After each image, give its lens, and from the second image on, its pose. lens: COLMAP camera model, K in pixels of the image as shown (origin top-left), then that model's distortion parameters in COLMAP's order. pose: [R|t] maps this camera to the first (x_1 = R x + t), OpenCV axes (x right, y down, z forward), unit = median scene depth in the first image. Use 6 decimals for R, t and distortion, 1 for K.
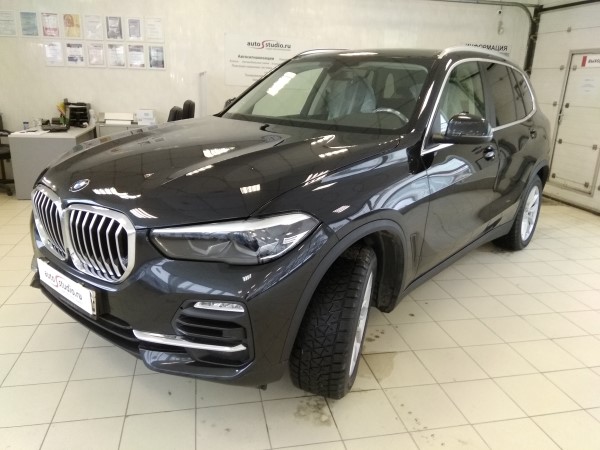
lens RADIAL K [[478.5, 0, 300.0], [0, 478.5, 225.0], [0, 0, 1]] dist [0.007404, -0.006203]
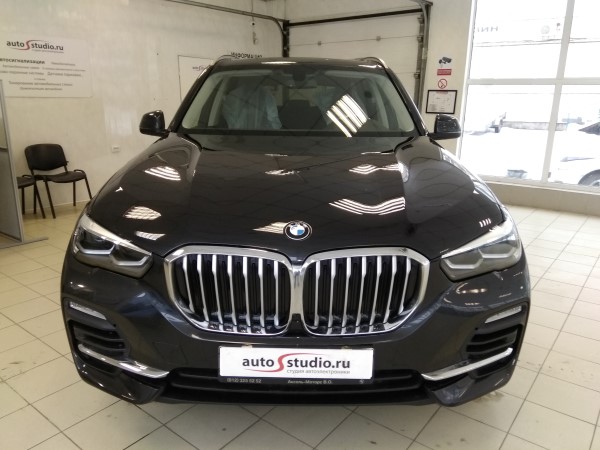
lens RADIAL K [[478.5, 0, 300.0], [0, 478.5, 225.0], [0, 0, 1]] dist [0.007404, -0.006203]
pose [[0.780713, -0.184770, 0.596948, -0.252794], [0.193629, 0.979798, 0.050036, -0.032981], [-0.594134, 0.076523, 0.800718, 0.108879]]
